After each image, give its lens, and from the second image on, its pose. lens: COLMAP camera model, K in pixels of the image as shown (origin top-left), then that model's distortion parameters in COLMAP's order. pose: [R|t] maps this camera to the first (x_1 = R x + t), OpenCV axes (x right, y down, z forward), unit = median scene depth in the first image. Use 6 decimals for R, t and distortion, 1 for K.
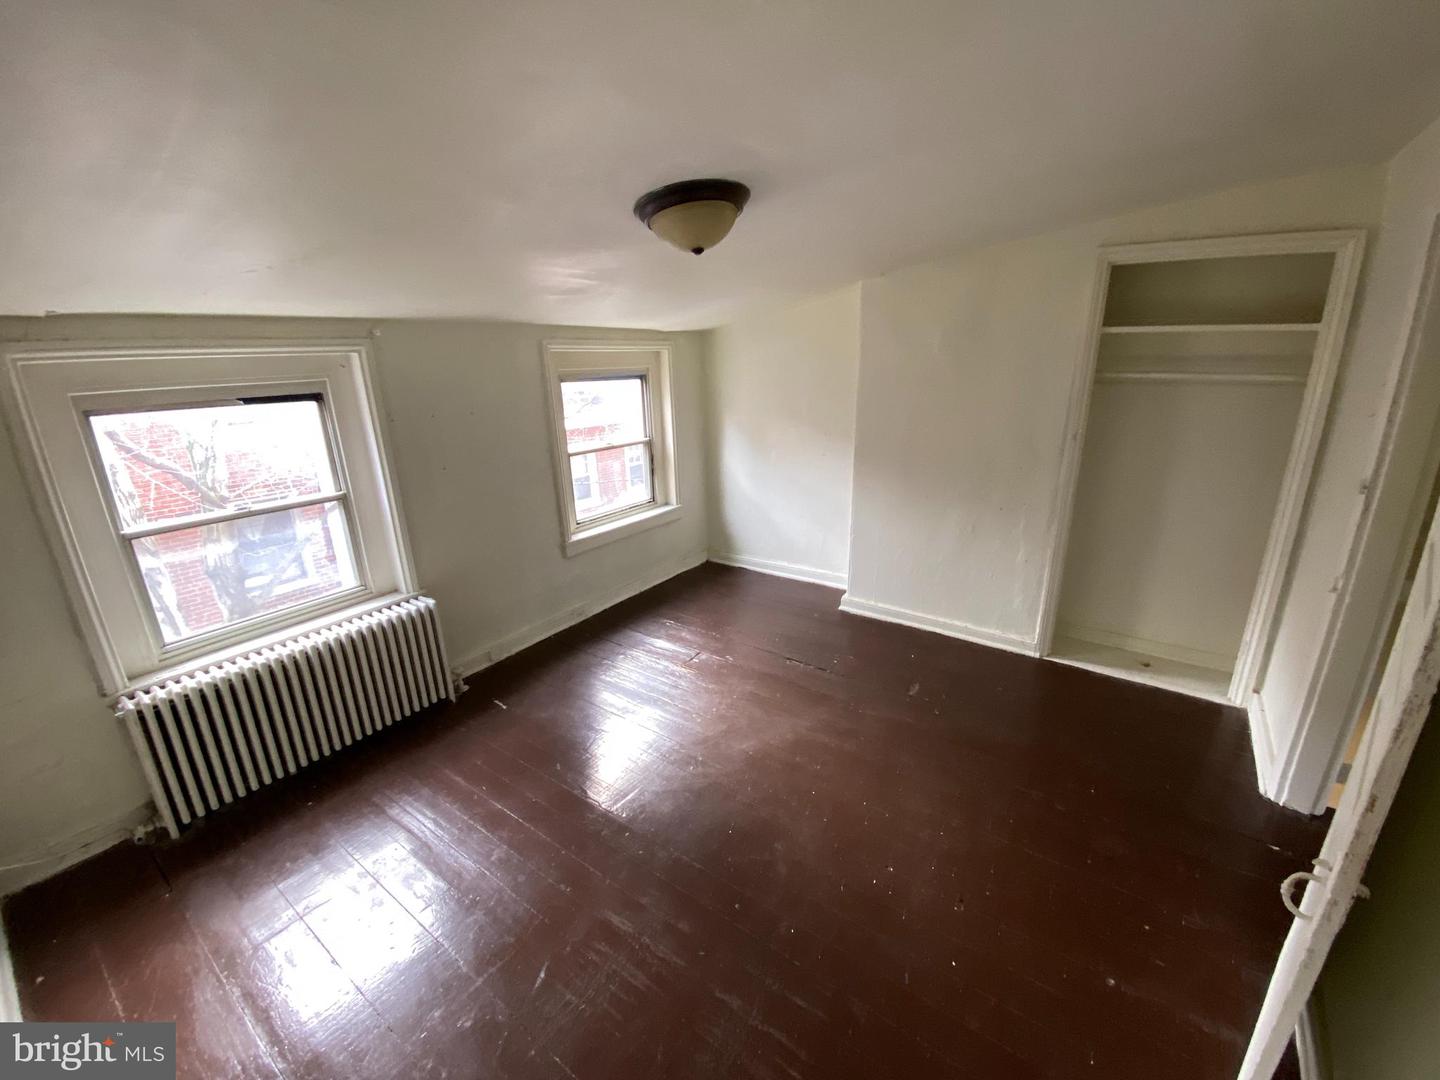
lens RADIAL K [[584.3, 0, 723.9], [0, 584.3, 538.6], [0, 0, 1]] dist [0.061969, -0.041913]
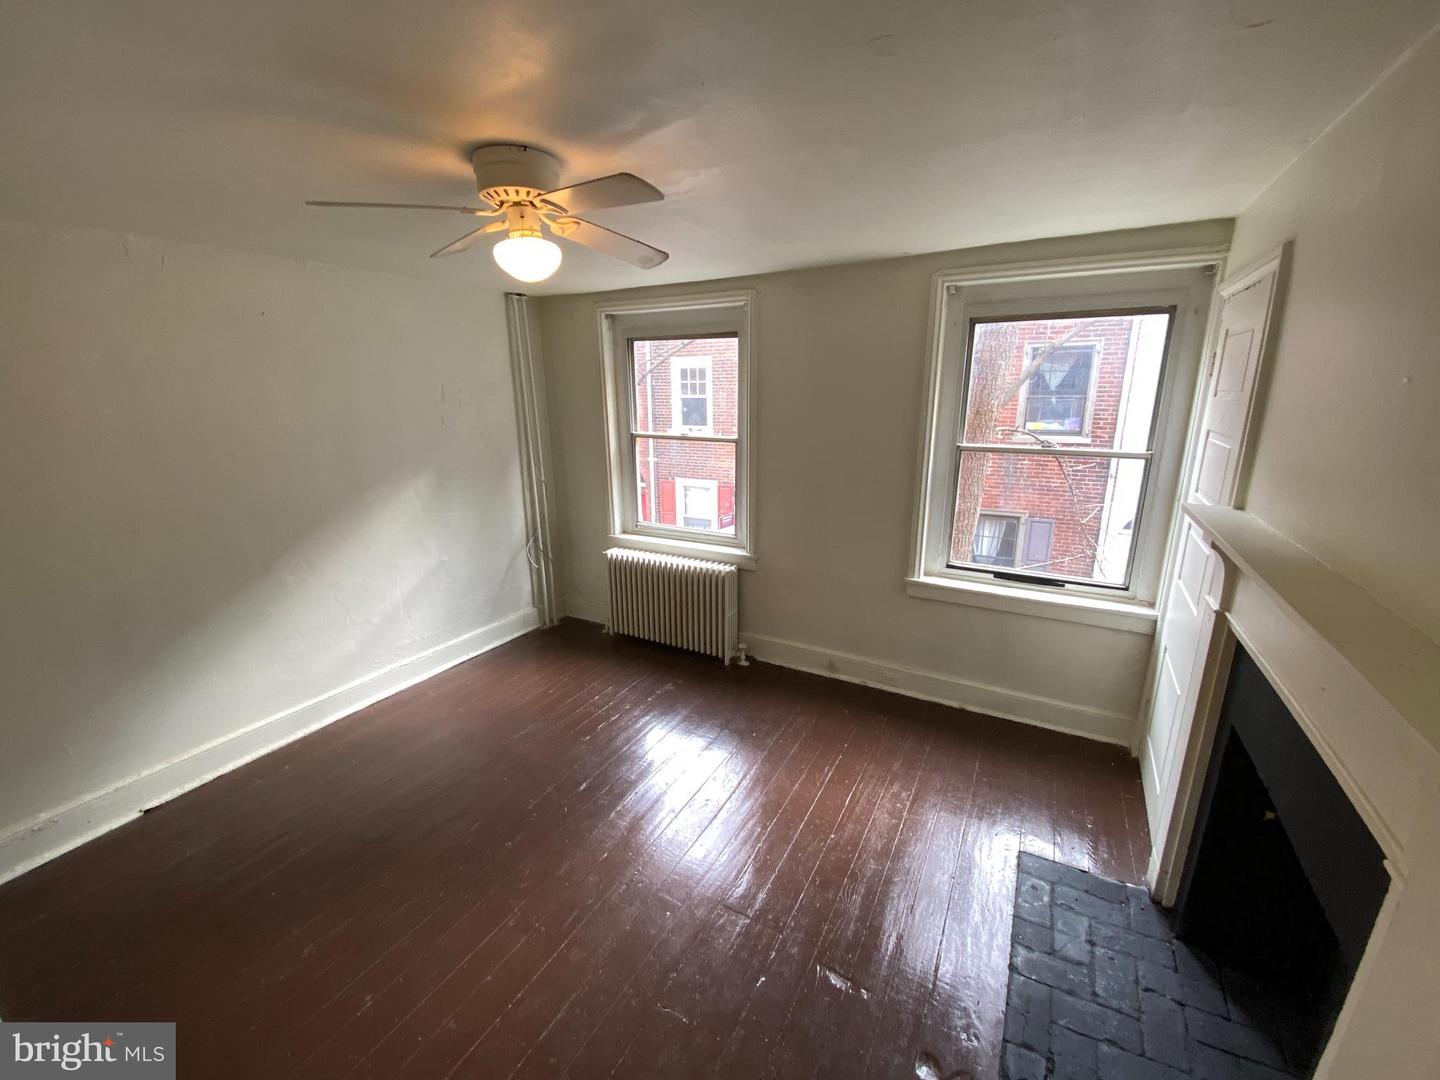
lens RADIAL K [[584.3, 0, 723.9], [0, 584.3, 538.6], [0, 0, 1]] dist [0.061969, -0.041913]
pose [[0.126075, 0.296576, -0.946651, 0.466363], [-0.295062, 0.922288, 0.249647, -0.193017], [0.947124, 0.247847, 0.203786, 0.747890]]
